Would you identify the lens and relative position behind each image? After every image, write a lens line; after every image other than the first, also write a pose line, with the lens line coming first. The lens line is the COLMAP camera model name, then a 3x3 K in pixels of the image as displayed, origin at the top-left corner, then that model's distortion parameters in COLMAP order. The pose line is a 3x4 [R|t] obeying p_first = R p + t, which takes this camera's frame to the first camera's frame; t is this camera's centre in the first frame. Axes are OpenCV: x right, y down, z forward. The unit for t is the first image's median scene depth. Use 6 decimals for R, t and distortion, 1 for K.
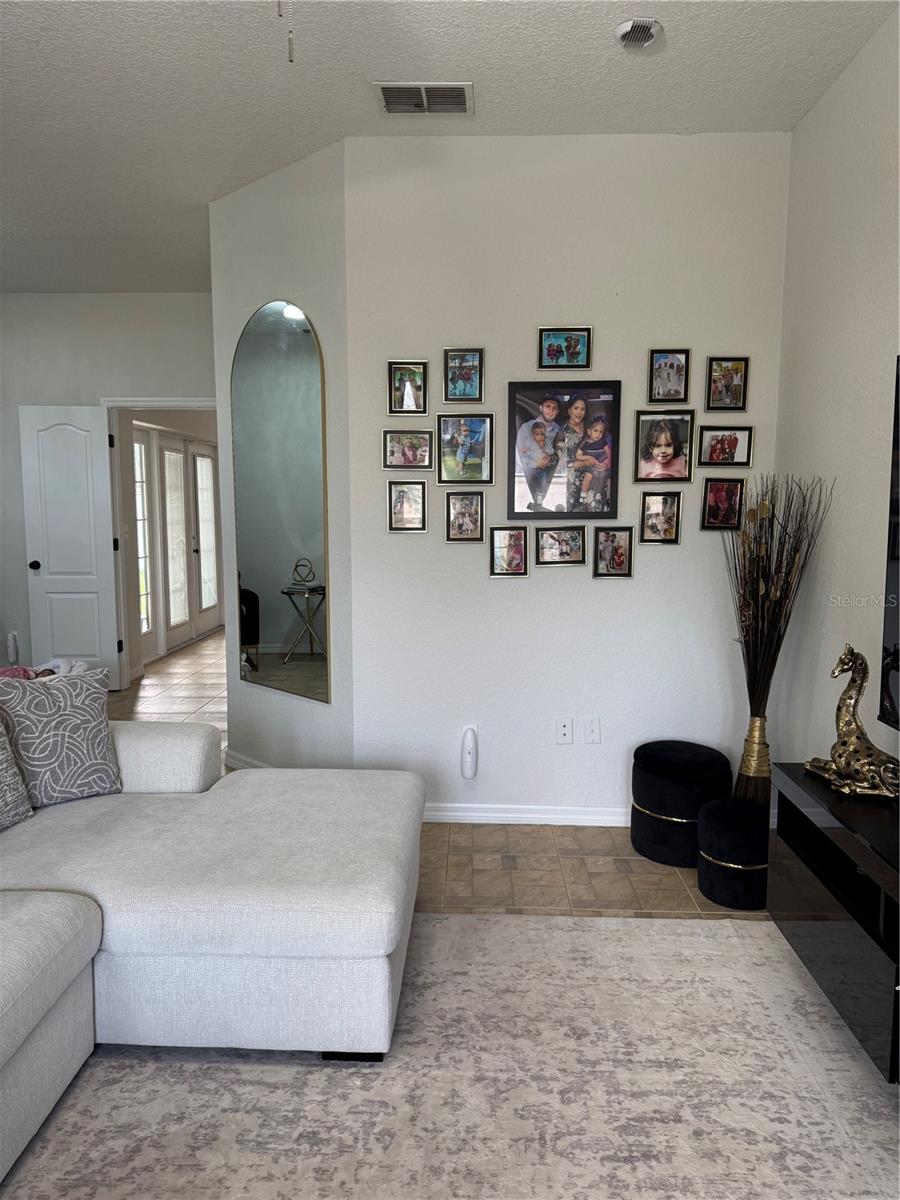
lens RADIAL K [[847.2, 0, 452.1], [0, 847.2, 598.3], [0, 0, 1]] dist [0.050750, -0.060100]
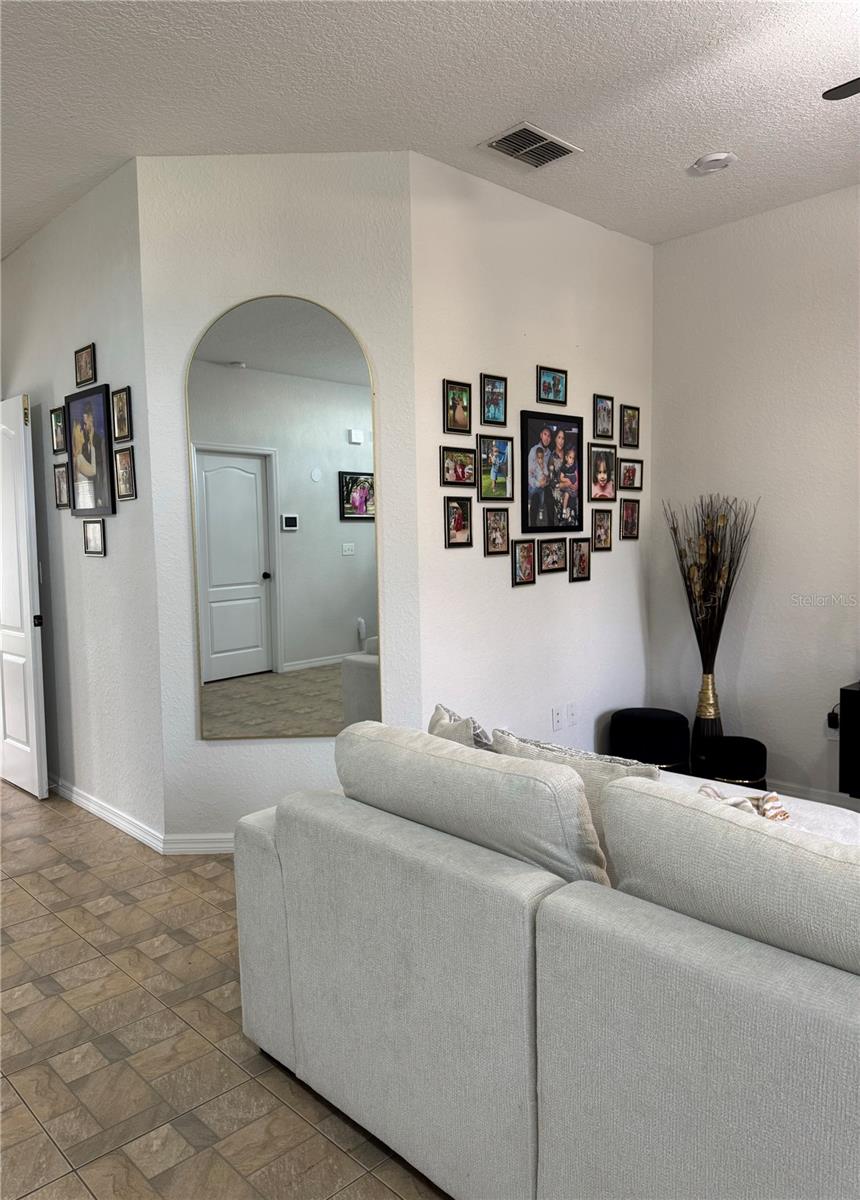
lens RADIAL K [[854.1, 0, 430.7], [0, 854.1, 600.7], [0, 0, 1]] dist [-0.023316, -0.010621]
pose [[0.704229, -0.071987, 0.706314, -0.819380], [0.096201, 0.995347, 0.005528, -0.024168], [-0.703425, 0.064056, 0.707877, 0.309623]]
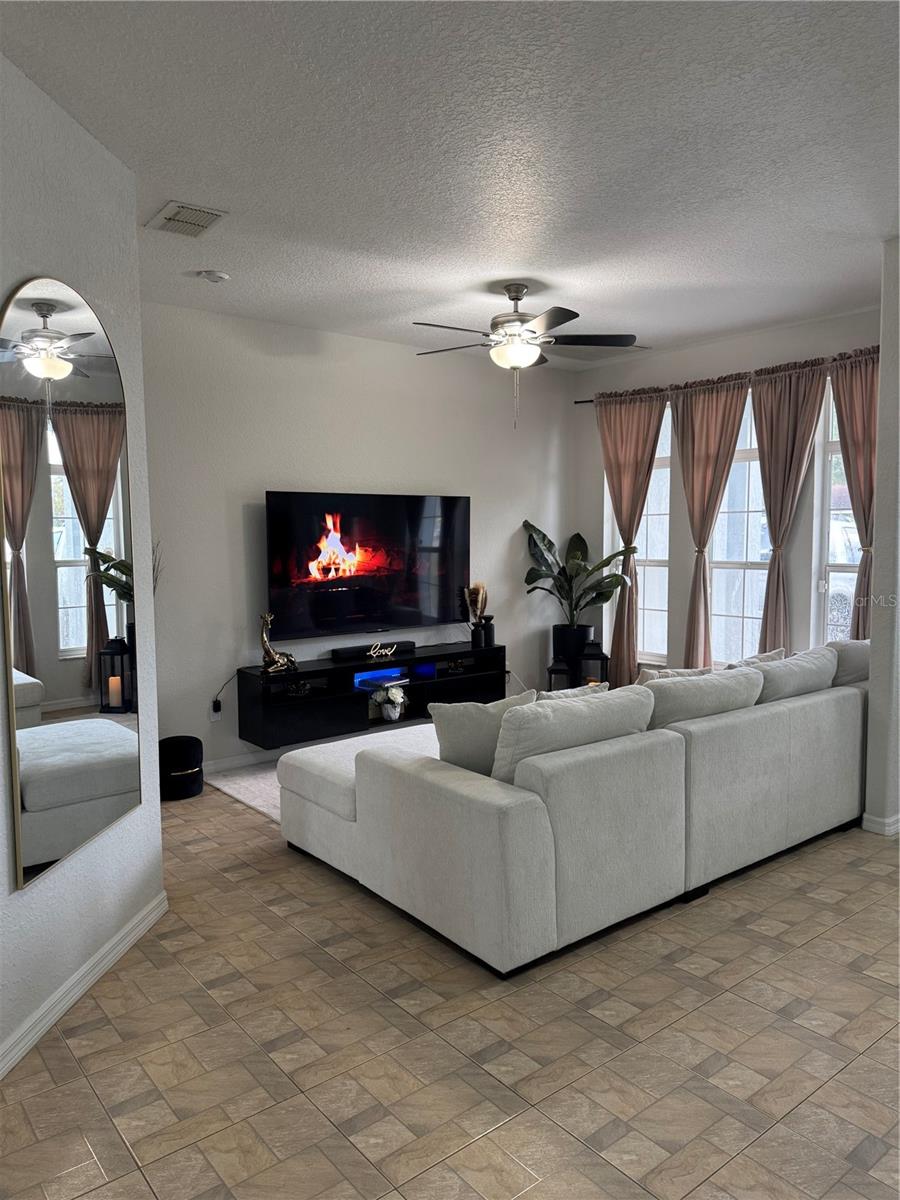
lens RADIAL K [[847.2, 0, 449.4], [0, 847.2, 611.0], [0, 0, 1]] dist [0.050750, -0.060100]
pose [[-0.646931, -0.074899, 0.758861, -1.061960], [0.081682, 0.982632, 0.166620, -0.198276], [-0.758161, 0.169777, -0.629577, 1.381365]]
